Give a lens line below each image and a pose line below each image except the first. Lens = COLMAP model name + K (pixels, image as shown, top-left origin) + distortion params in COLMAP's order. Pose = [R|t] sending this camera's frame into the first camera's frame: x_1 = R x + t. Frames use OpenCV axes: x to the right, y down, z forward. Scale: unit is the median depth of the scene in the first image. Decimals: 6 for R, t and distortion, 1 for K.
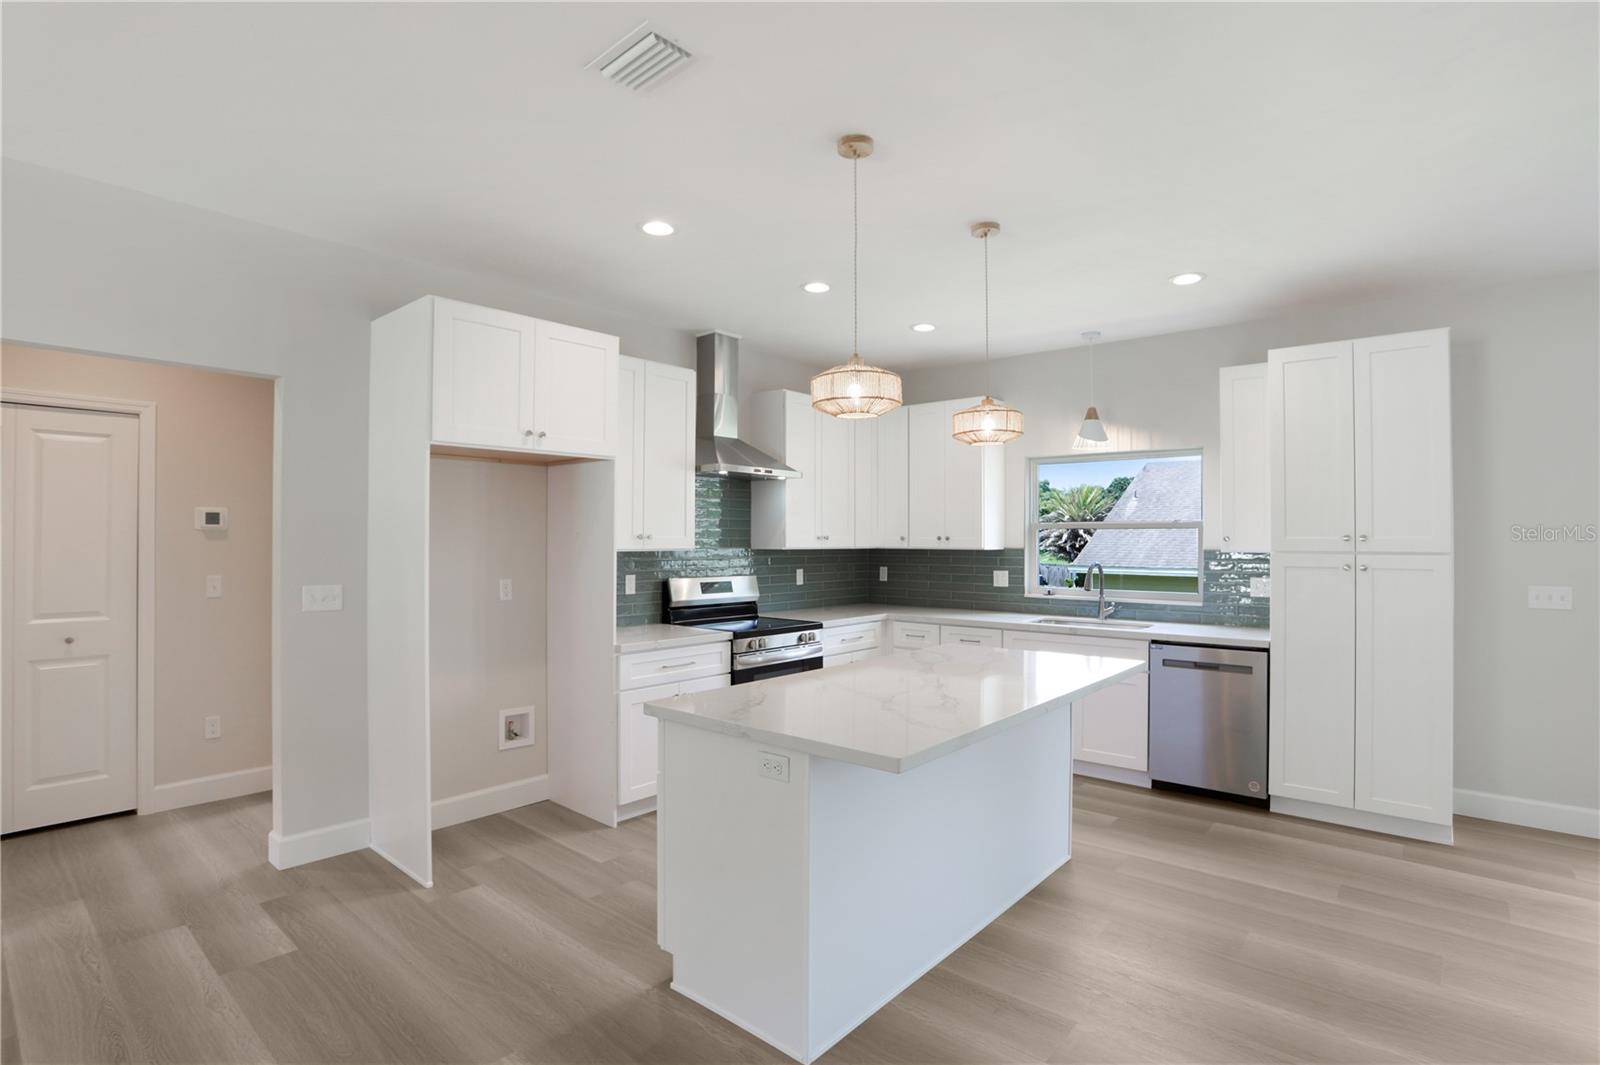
lens RADIAL K [[766.3, 0, 810.5], [0, 766.3, 534.8], [0, 0, 1]] dist [-0.046127, 0.007656]
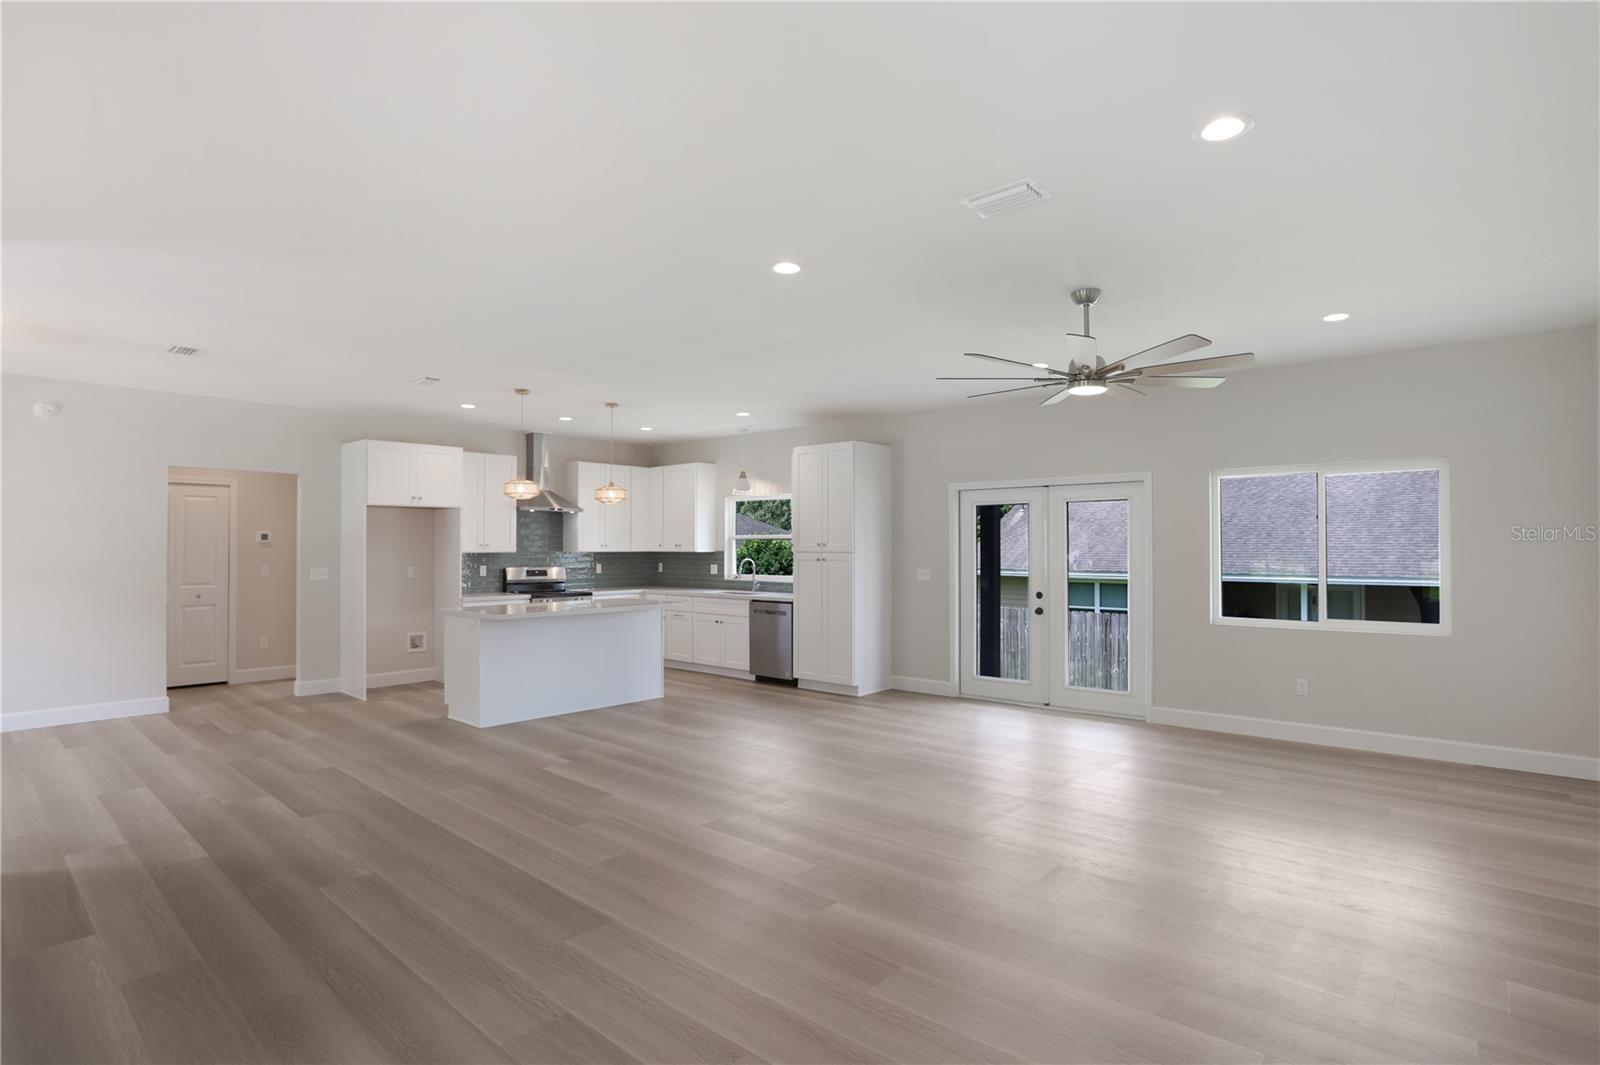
lens RADIAL K [[766.3, 0, 802.0], [0, 766.3, 537.6], [0, 0, 1]] dist [-0.046127, 0.007656]
pose [[0.999878, -0.003650, -0.015201, 0.647700], [0.003567, 0.999979, -0.005443, -0.004229], [0.015220, 0.005389, 0.999870, -0.959731]]
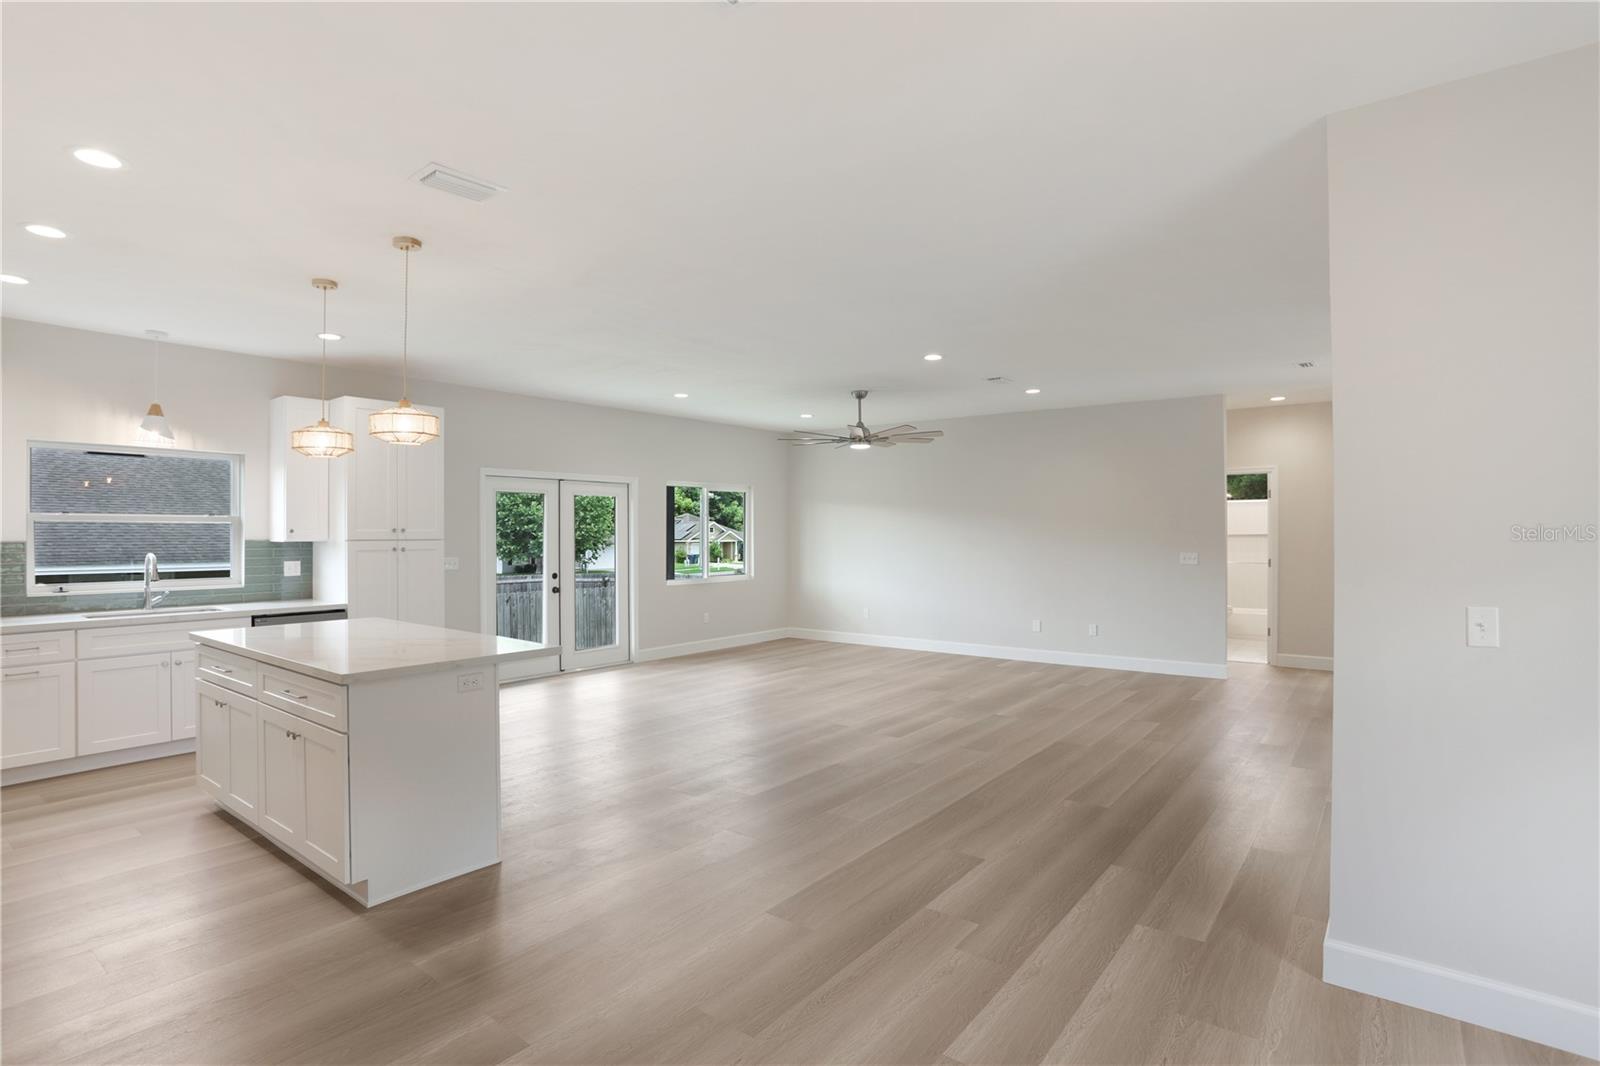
lens RADIAL K [[766.3, 0, 798.1], [0, 766.3, 530.3], [0, 0, 1]] dist [-0.046127, 0.007656]
pose [[-0.010548, -0.001759, 0.999943, -0.780083], [-0.008230, 0.999965, 0.001672, -0.005607], [-0.999911, -0.008212, -0.010562, 0.171220]]
